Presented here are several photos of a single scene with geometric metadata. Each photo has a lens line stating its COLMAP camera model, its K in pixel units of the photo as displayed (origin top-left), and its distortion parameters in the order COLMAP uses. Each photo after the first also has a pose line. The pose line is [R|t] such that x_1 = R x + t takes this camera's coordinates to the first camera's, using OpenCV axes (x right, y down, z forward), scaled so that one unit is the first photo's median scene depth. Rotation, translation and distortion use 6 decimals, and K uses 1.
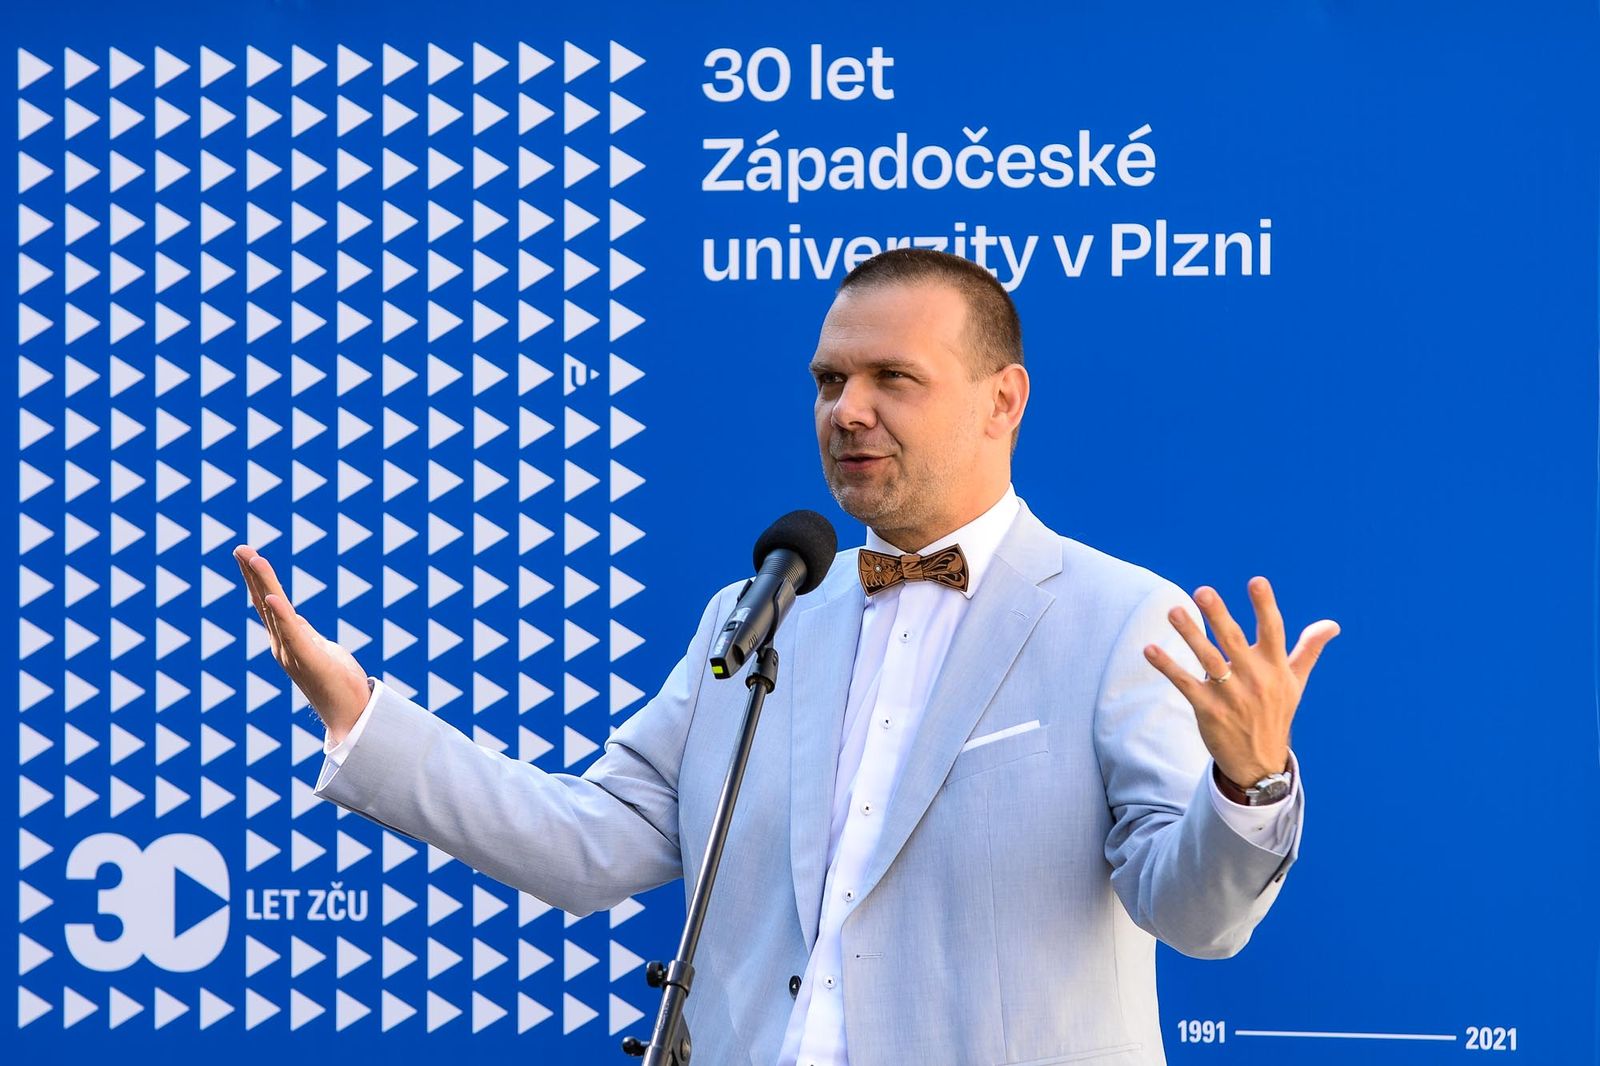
lens RADIAL K [[9384.9, 0, 801.5], [0, 9384.9, 519.9], [0, 0, 1]] dist [0.808204, 0.000000]
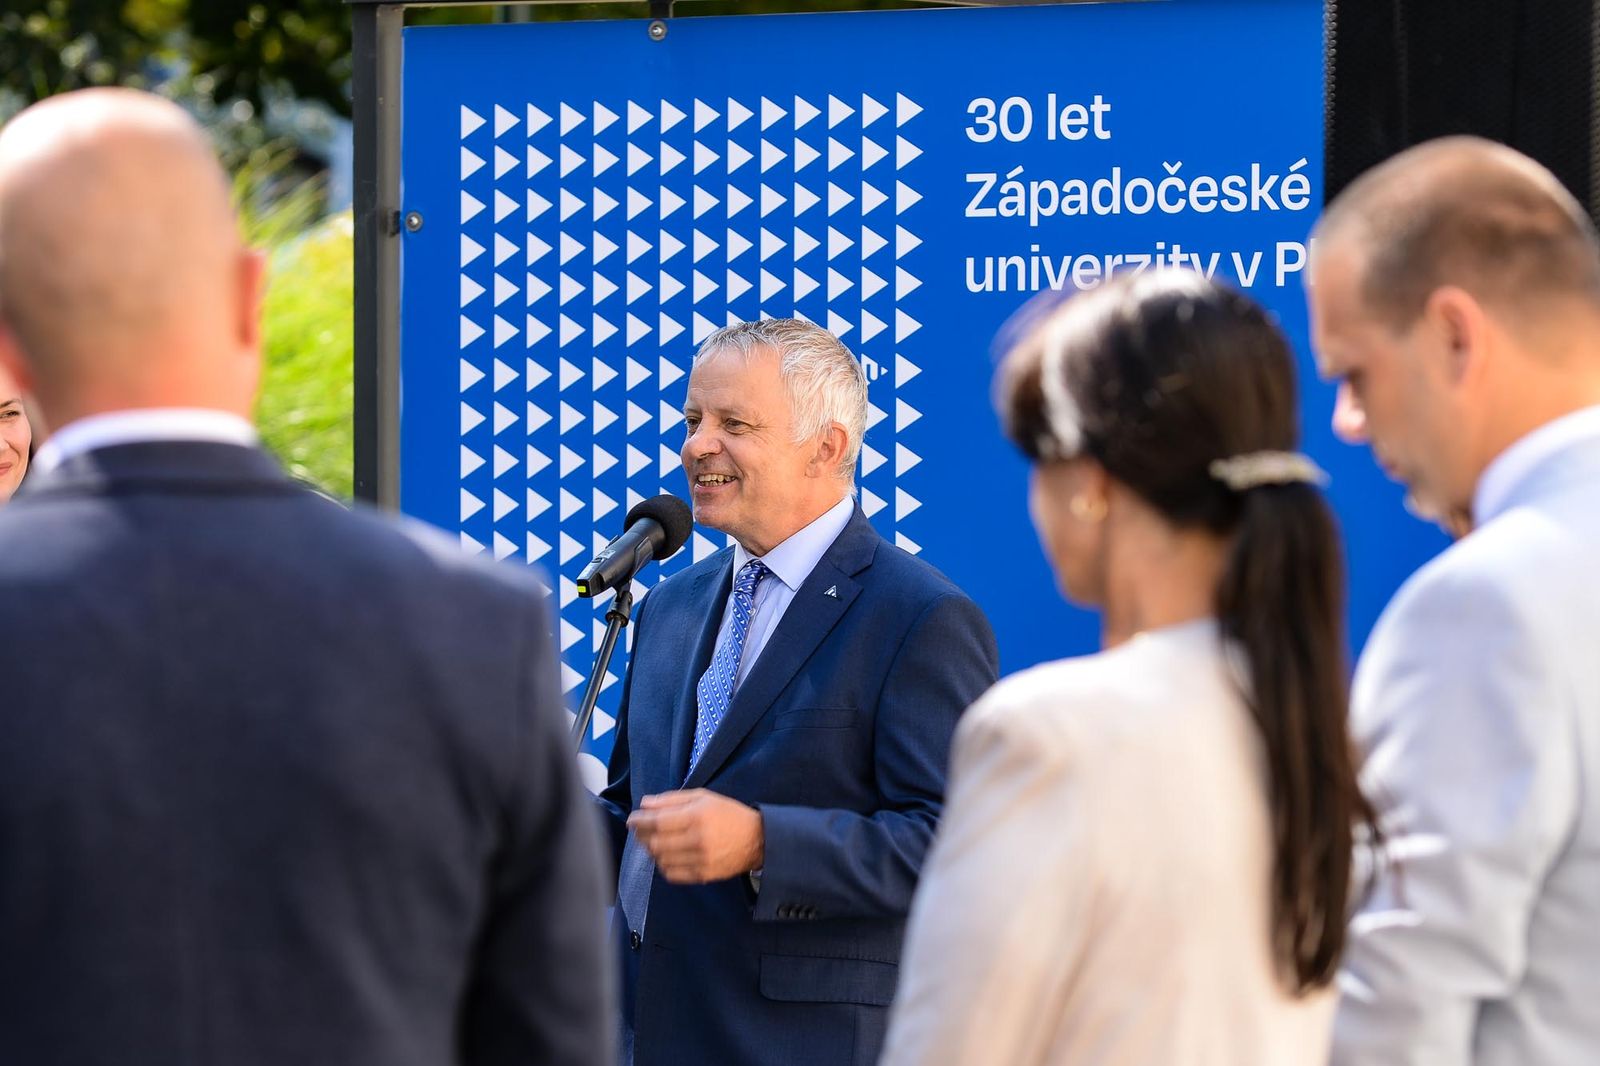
lens RADIAL K [[9384.9, 0, 793.3], [0, 9384.9, 542.6], [0, 0, 1]] dist [0.808204, 0.000000]
pose [[0.964902, -0.000904, -0.262610, 0.283497], [0.003071, 0.999965, 0.007841, -0.003044], [0.262594, -0.008372, 0.964870, -0.161291]]
